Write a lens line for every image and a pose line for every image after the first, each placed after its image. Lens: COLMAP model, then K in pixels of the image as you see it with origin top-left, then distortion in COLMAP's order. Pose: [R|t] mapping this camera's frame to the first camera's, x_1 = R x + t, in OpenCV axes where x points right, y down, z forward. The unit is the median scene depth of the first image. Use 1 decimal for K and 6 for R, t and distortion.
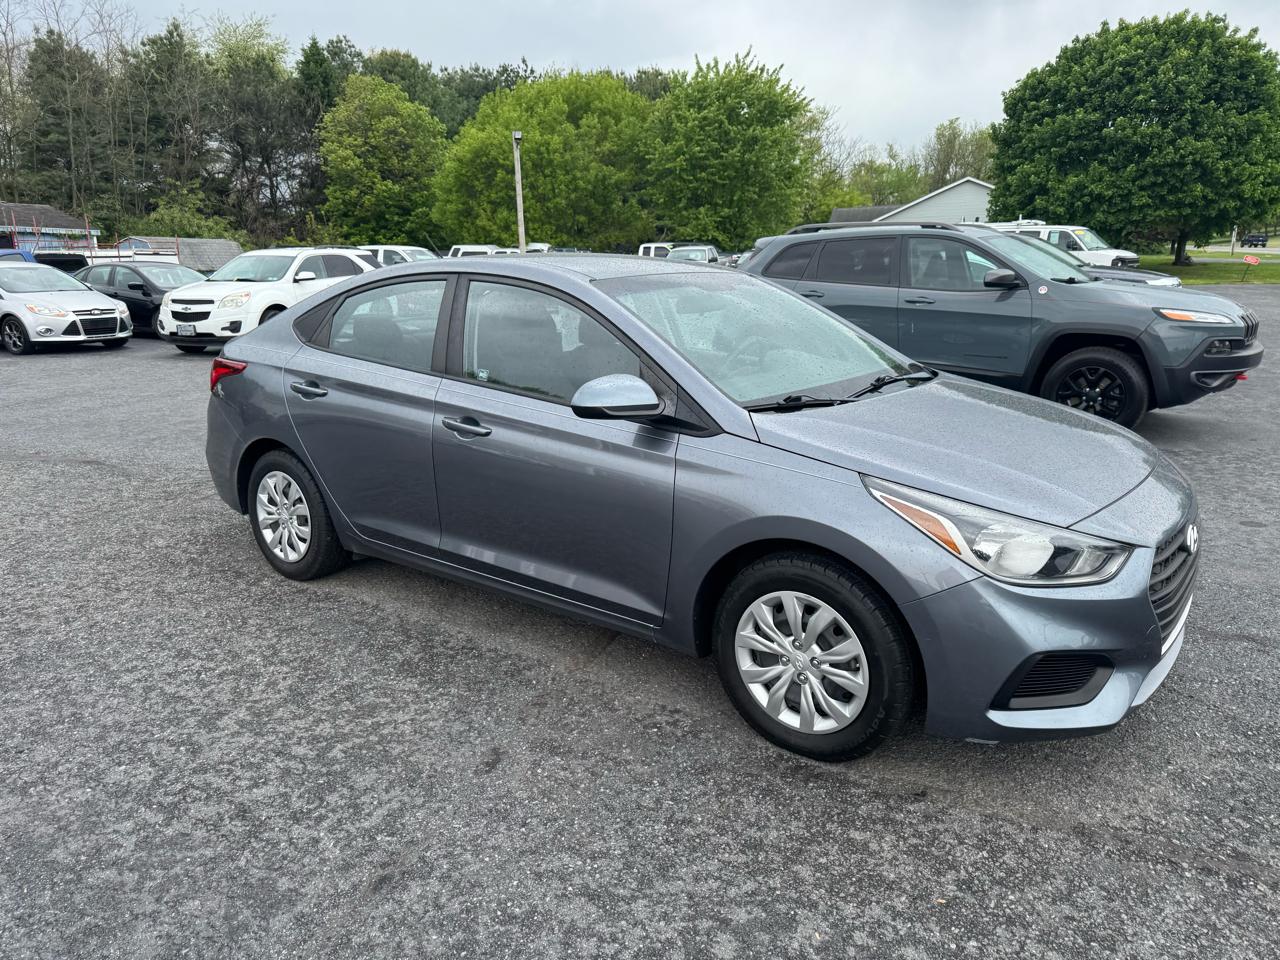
lens RADIAL K [[913.8, 0, 634.5], [0, 913.8, 479.3], [0, 0, 1]] dist [0.038372, -0.047450]
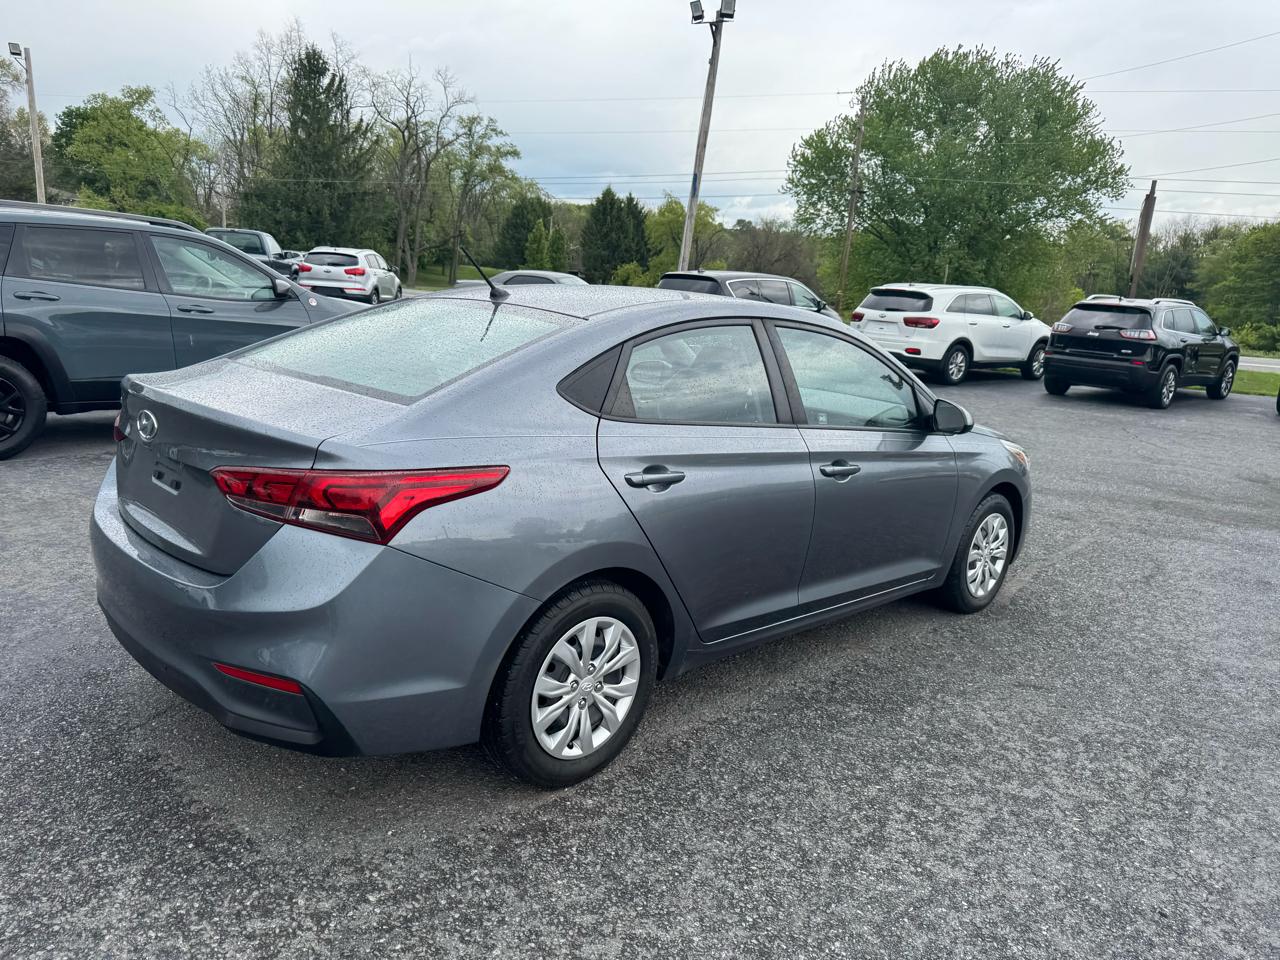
lens RADIAL K [[896.1, 0, 640.0], [0, 896.1, 480.0], [0, 0, 1]] dist [0.033482, -0.040720]
pose [[0.135460, -0.181153, 0.974081, -0.099720], [0.156033, 0.974775, 0.159584, -0.020247], [-0.978419, 0.130372, 0.160309, 0.087745]]
